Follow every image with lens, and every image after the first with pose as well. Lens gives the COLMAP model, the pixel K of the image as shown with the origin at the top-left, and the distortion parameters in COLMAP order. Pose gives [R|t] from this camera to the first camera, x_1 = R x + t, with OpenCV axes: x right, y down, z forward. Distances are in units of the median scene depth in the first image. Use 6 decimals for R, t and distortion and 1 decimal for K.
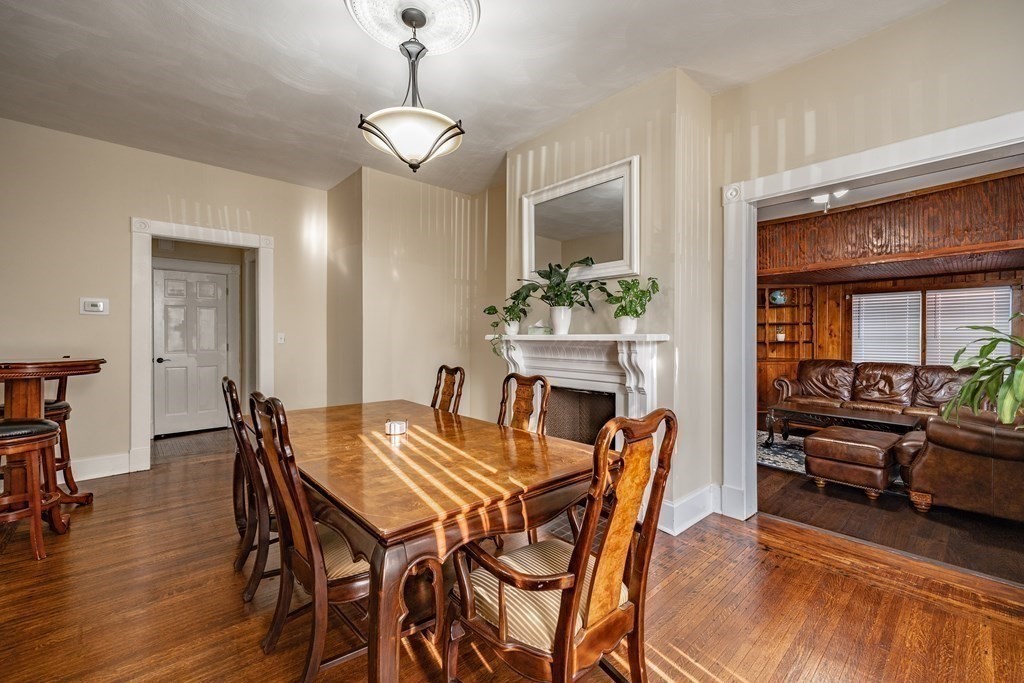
lens RADIAL K [[418.0, 0, 483.2], [0, 418.0, 340.4], [0, 0, 1]] dist [-0.000879, -0.000446]
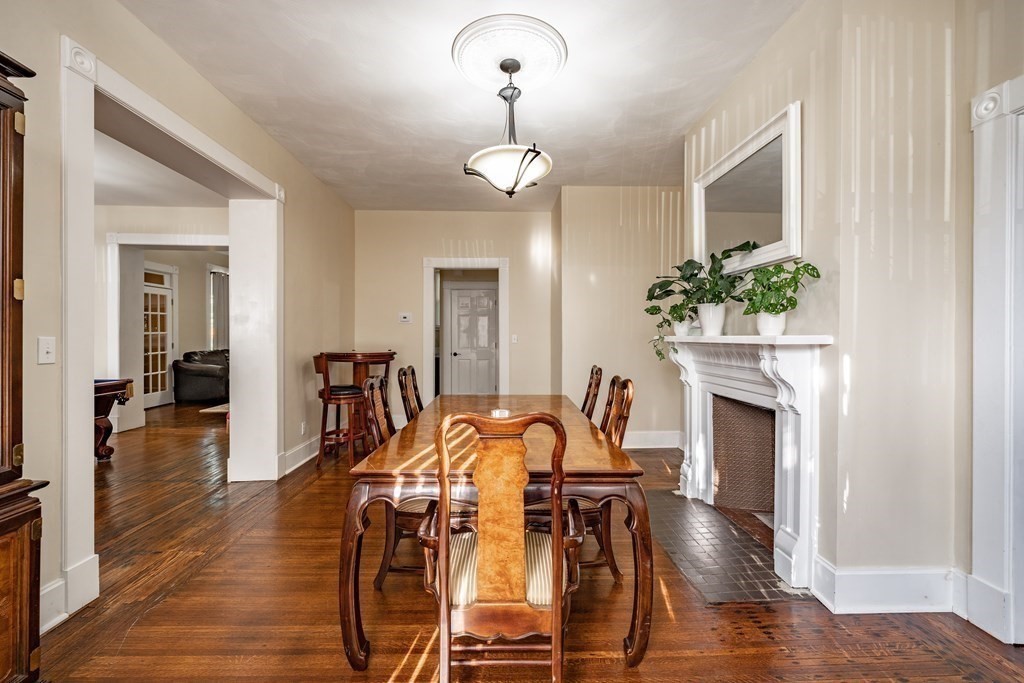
lens RADIAL K [[409.0, 0, 512.0], [0, 409.0, 341.5], [0, 0, 1]] dist [-0.000930, -0.000251]
pose [[0.773884, 0.006392, -0.633295, 0.421567], [-0.003581, 0.999977, 0.005716, -0.006069], [0.633317, -0.002156, 0.773890, 0.087907]]
